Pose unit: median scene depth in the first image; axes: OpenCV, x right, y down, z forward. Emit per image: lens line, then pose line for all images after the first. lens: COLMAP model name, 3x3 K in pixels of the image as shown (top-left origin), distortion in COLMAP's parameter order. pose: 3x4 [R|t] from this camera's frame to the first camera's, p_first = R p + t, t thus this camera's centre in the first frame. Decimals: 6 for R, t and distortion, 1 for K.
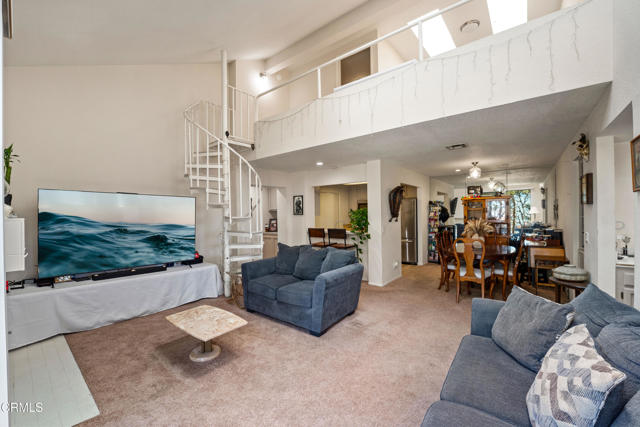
lens RADIAL K [[263.2, 0, 318.2], [0, 263.2, 214.5], [0, 0, 1]] dist [-0.011521, -0.000172]
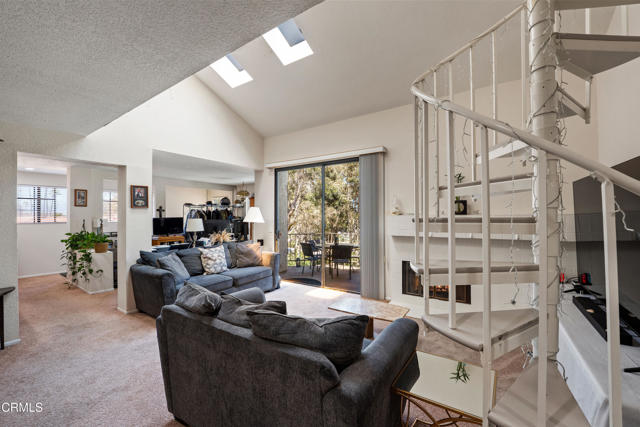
lens RADIAL K [[263.2, 0, 323.4], [0, 263.2, 213.9], [0, 0, 1]] dist [-0.011521, -0.000172]
pose [[-0.996130, 0.013511, -0.086844, -0.100758], [0.013602, 0.999907, -0.000457, 0.000004], [0.086830, -0.001637, -0.996222, 1.409741]]
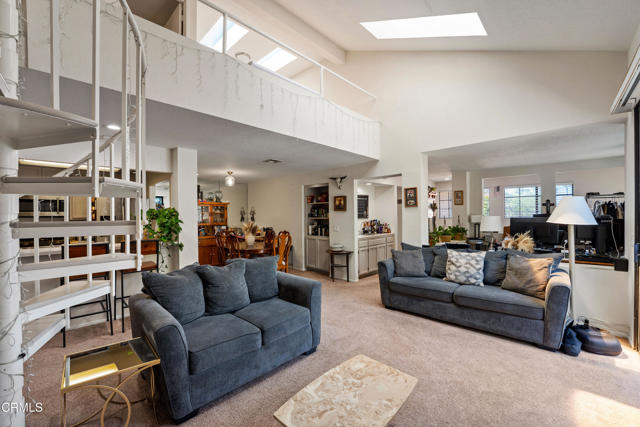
lens RADIAL K [[263.2, 0, 320.1], [0, 263.2, 213.6], [0, 0, 1]] dist [-0.011521, -0.000172]
pose [[0.086379, 0.011699, 0.996194, -0.681056], [0.016097, 0.999784, -0.013137, 0.007183], [-0.996132, 0.017170, 0.086172, 0.683656]]
